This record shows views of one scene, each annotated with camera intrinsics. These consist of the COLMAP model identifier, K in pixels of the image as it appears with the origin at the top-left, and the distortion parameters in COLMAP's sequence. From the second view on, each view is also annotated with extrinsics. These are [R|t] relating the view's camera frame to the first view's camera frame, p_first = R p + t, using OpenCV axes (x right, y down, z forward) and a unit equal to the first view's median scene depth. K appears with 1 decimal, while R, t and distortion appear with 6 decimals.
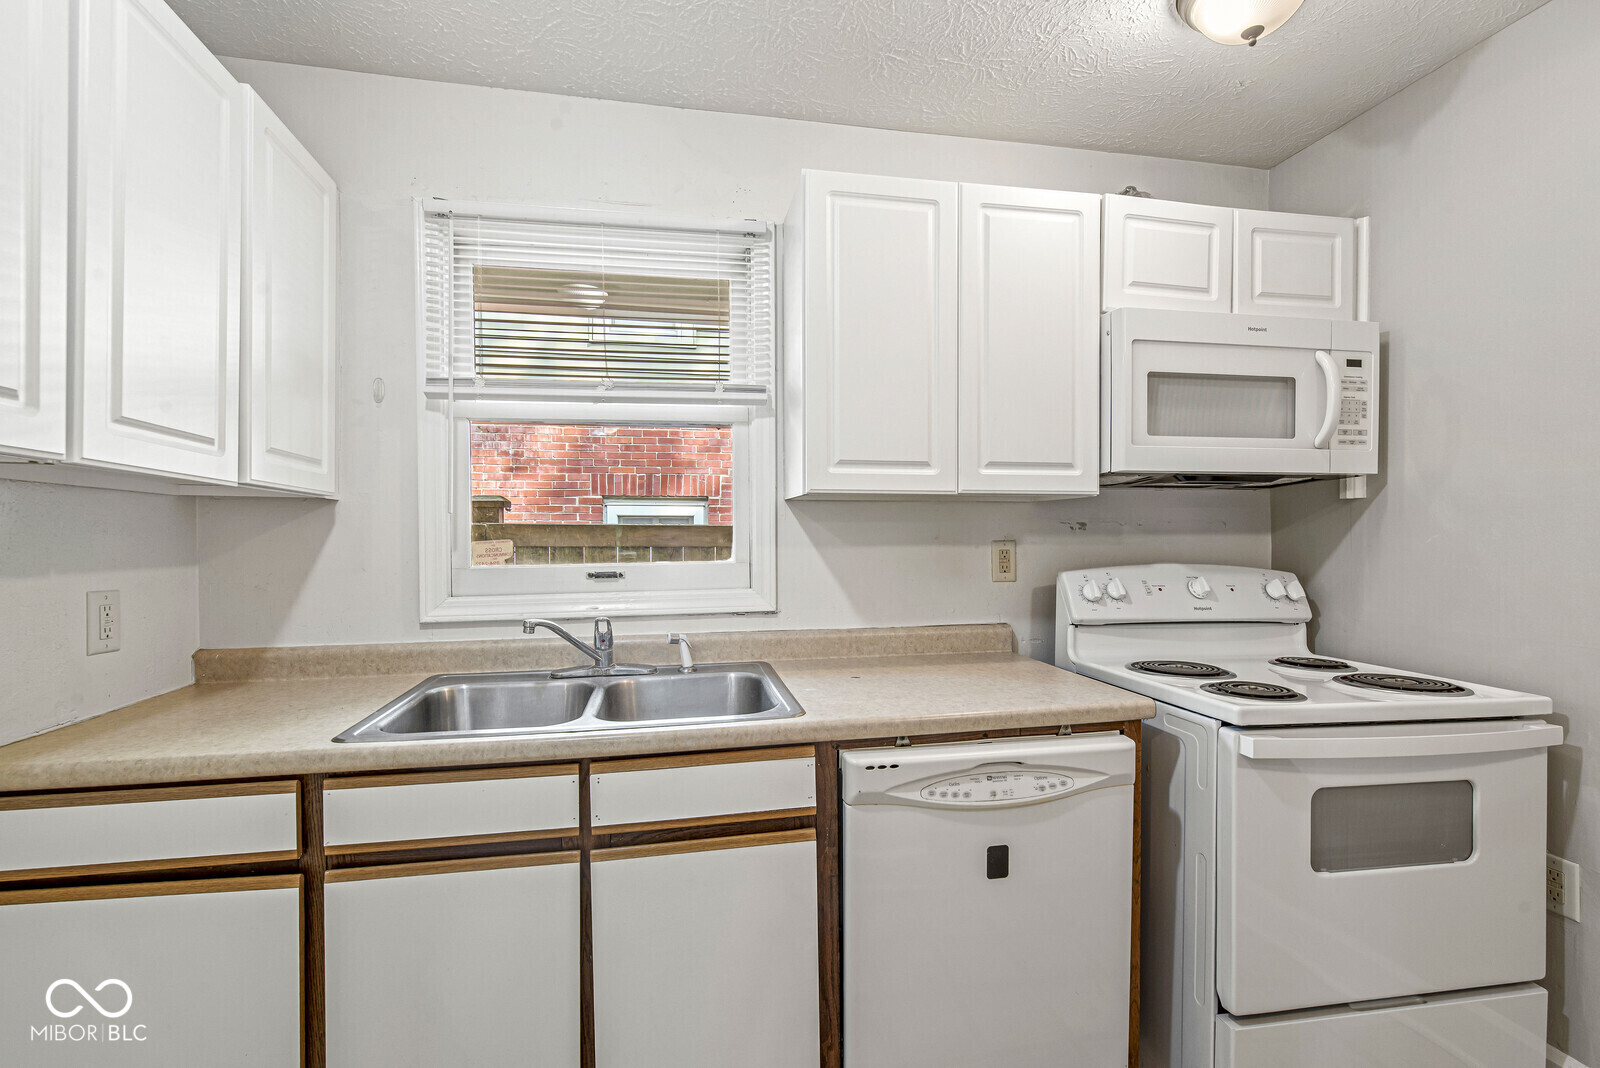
lens RADIAL K [[700.5, 0, 789.2], [0, 700.5, 547.4], [0, 0, 1]] dist [-0.002250, -0.000799]
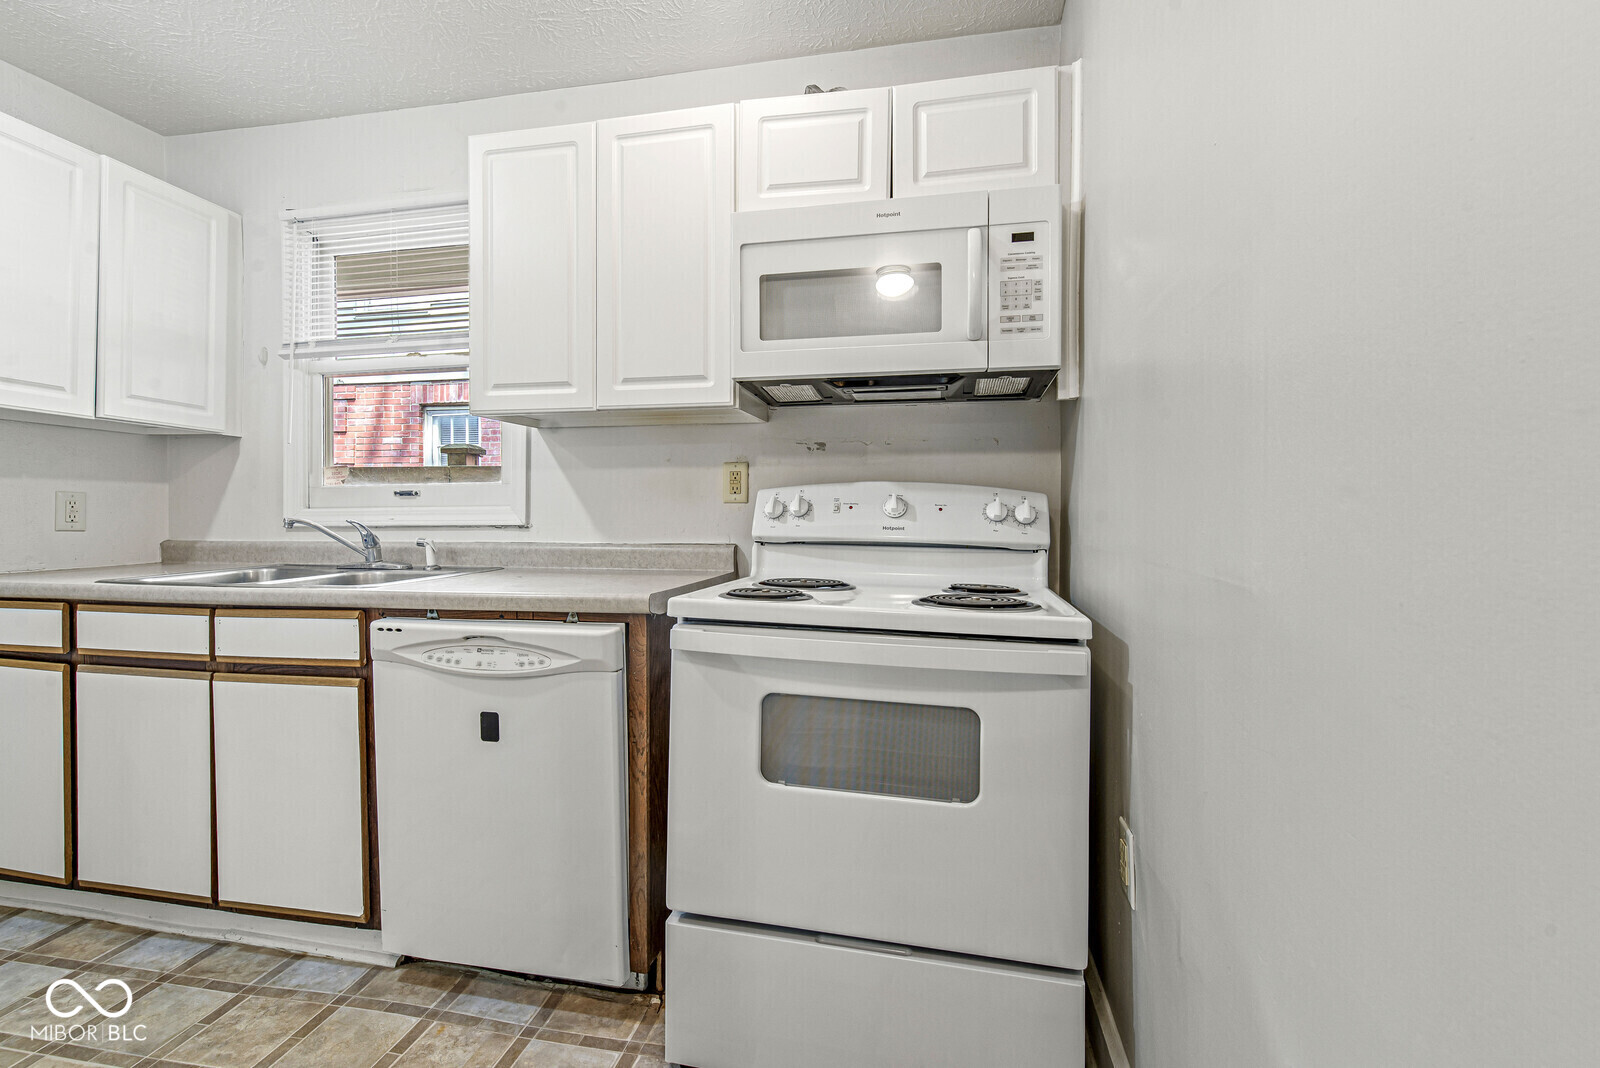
lens RADIAL K [[700.5, 0, 782.6], [0, 700.5, 525.7], [0, 0, 1]] dist [-0.002250, -0.000799]
pose [[0.929400, 0.012426, -0.368866, 0.902054], [-0.011605, 0.999923, 0.004443, 0.092907], [0.368893, 0.000151, 0.929472, 0.104035]]
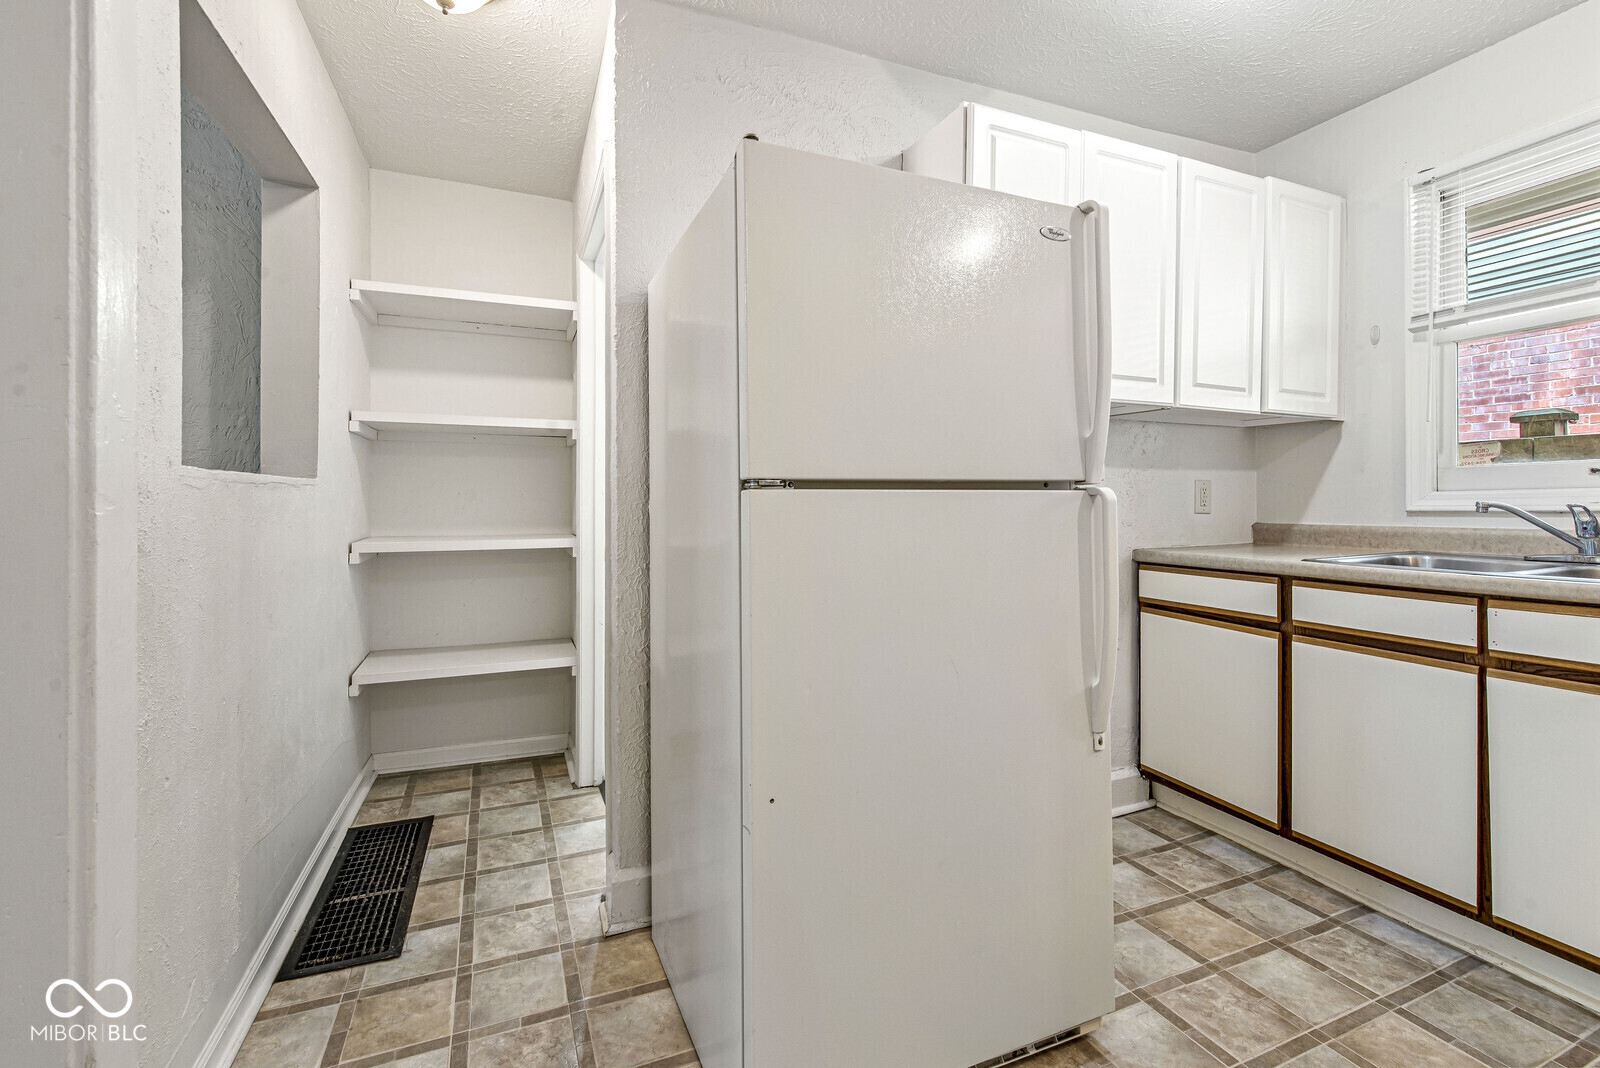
lens RADIAL K [[700.5, 0, 805.5], [0, 700.5, 500.8], [0, 0, 1]] dist [-0.002250, -0.000799]
pose [[0.210785, 0.003240, -0.977527, 0.502077], [-0.010073, 0.999949, 0.001142, 0.103138], [0.977480, 0.009606, 0.210807, -0.345954]]
